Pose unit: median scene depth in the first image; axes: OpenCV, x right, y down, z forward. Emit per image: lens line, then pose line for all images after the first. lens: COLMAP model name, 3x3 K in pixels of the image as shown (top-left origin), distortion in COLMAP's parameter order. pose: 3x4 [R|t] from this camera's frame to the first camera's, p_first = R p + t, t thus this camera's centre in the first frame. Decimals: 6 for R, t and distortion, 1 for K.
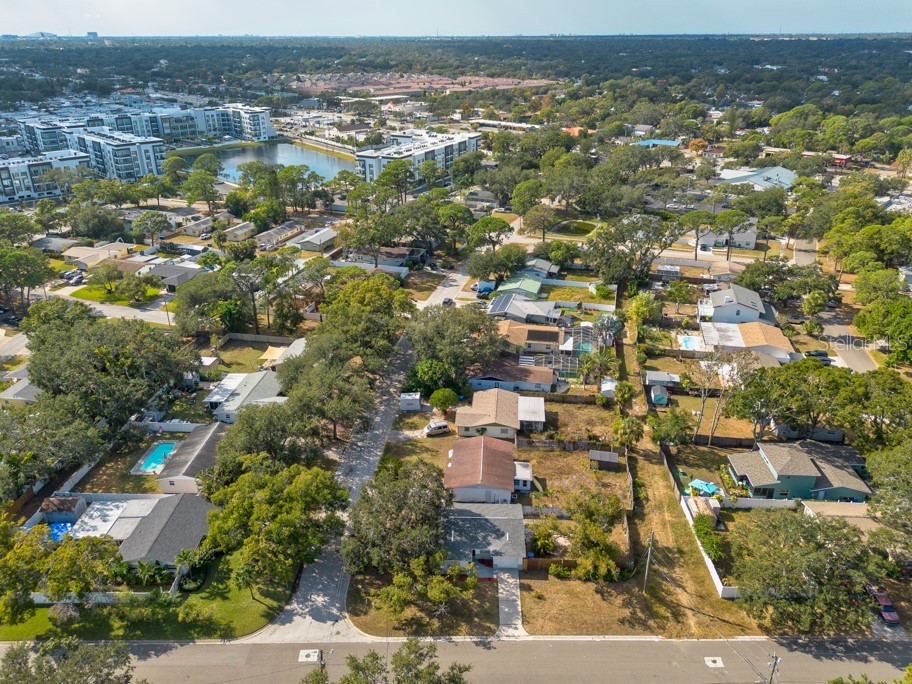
lens RADIAL K [[650.7, 0, 460.4], [0, 650.7, 339.1], [0, 0, 1]] dist [0.037766, -0.037167]
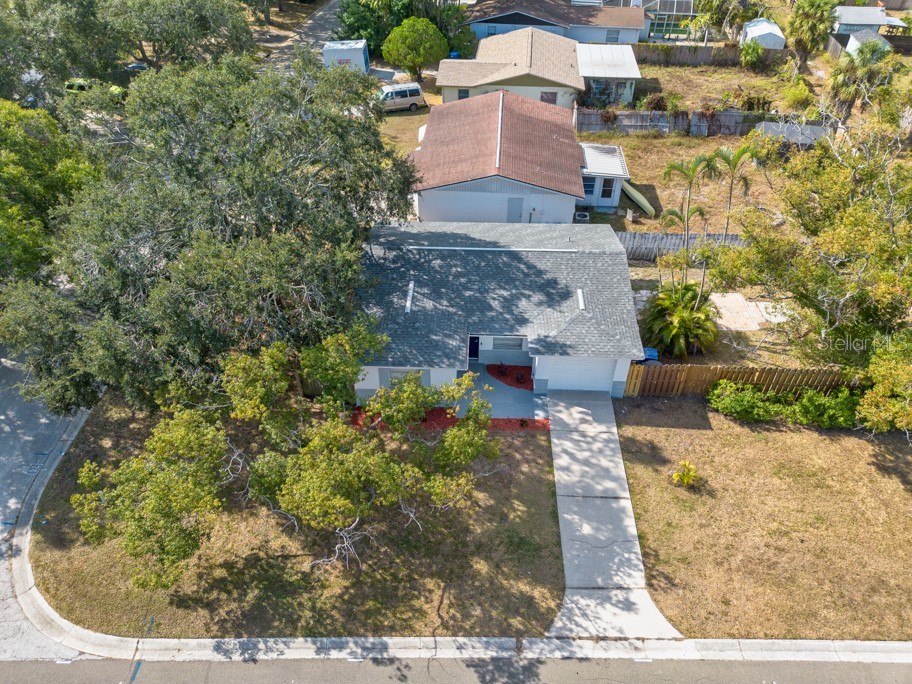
lens RADIAL K [[650.7, 0, 460.4], [0, 650.7, 339.1], [0, 0, 1]] dist [0.037766, -0.037167]
pose [[0.999954, 0.009171, -0.002860, 0.014233], [-0.008101, 0.965007, 0.262100, 0.241879], [0.005164, -0.262065, 0.965036, 0.697455]]
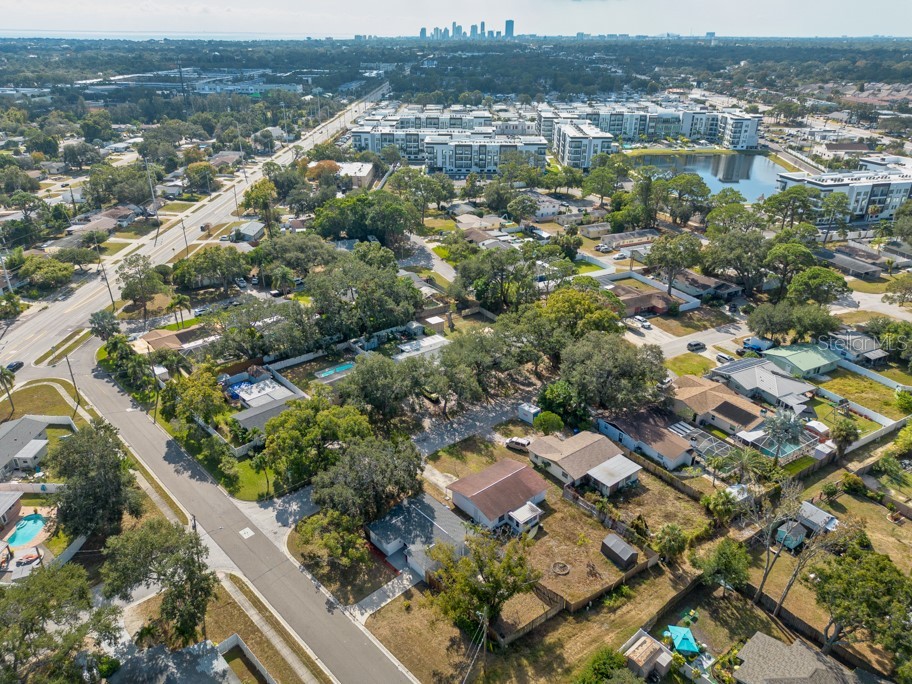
lens RADIAL K [[650.7, 0, 460.4], [0, 650.7, 339.1], [0, 0, 1]] dist [0.037766, -0.037167]
pose [[0.690134, 0.311540, -0.653191, 0.685979], [-0.311438, 0.942593, 0.120518, -0.146419], [0.653239, 0.120255, 0.747541, 0.226647]]
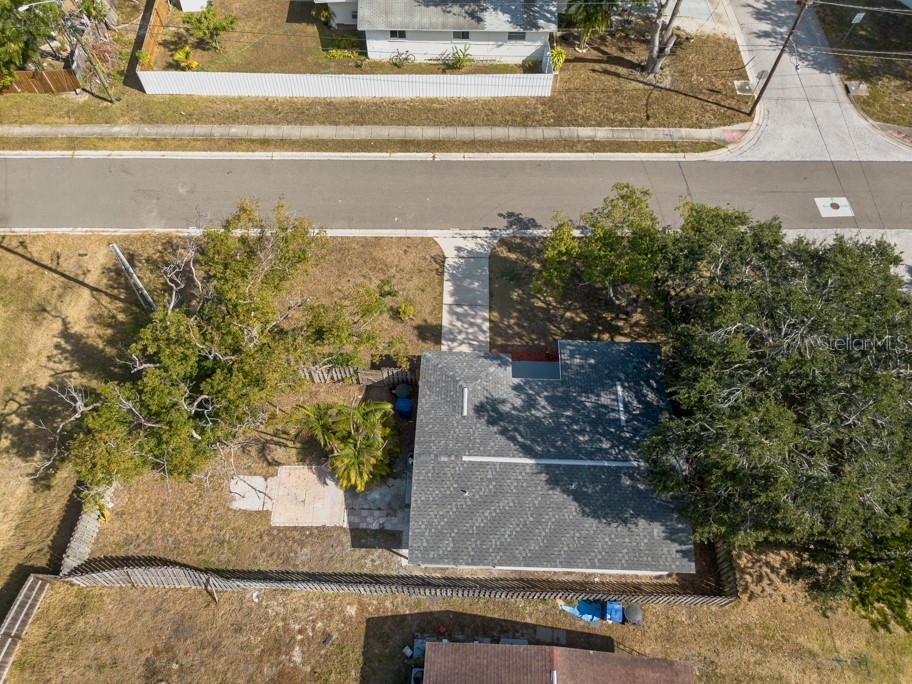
lens RADIAL K [[675.7, 0, 450.5], [0, 675.7, 344.5], [0, 0, 1]] dist [0.039337, -0.007455]
pose [[-0.999979, -0.004670, -0.004411, 0.084315], [-0.004846, 0.097795, 0.995195, -0.069441], [-0.004216, 0.995196, -0.097816, 1.022547]]
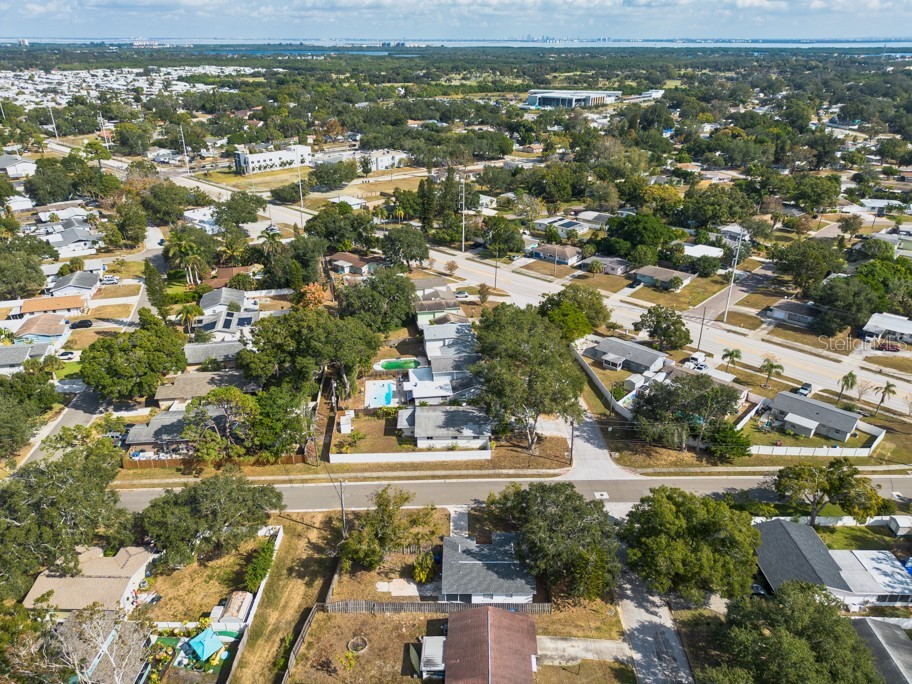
lens RADIAL K [[650.7, 0, 460.4], [0, 650.7, 339.1], [0, 0, 1]] dist [0.037766, -0.037167]
pose [[-0.999492, 0.015957, -0.027591, 0.095997], [-0.010936, 0.641410, 0.767120, -0.722084], [0.029938, 0.767032, -0.640910, 1.434055]]
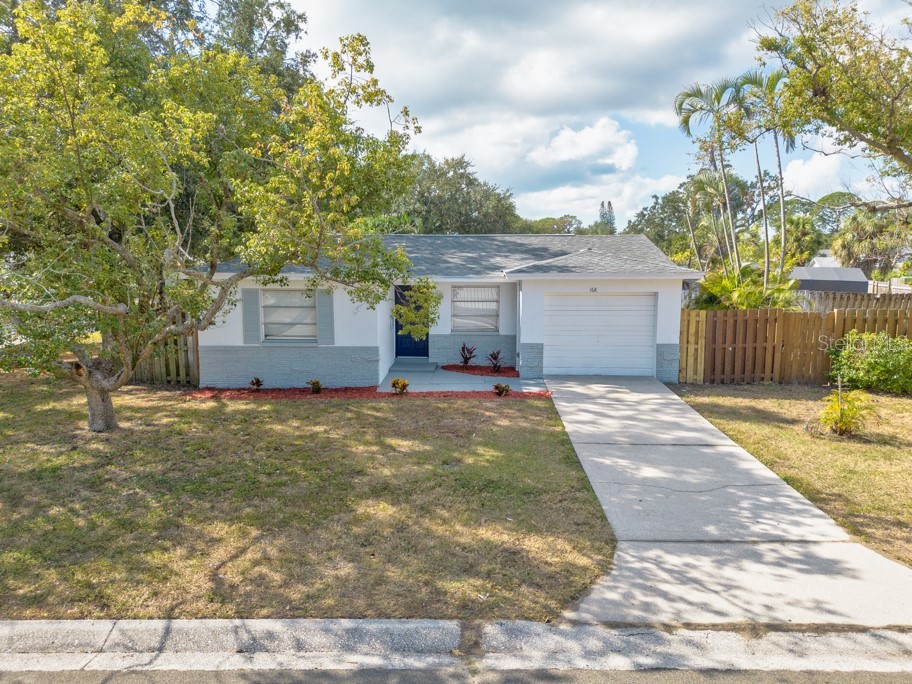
lens RADIAL K [[650.7, 0, 460.4], [0, 650.7, 339.1], [0, 0, 1]] dist [0.037766, -0.037167]
pose [[0.999938, 0.000604, -0.011102, 0.035193], [-0.003940, 0.952952, -0.303095, 0.399604], [0.010396, 0.303120, 0.952896, 0.824914]]
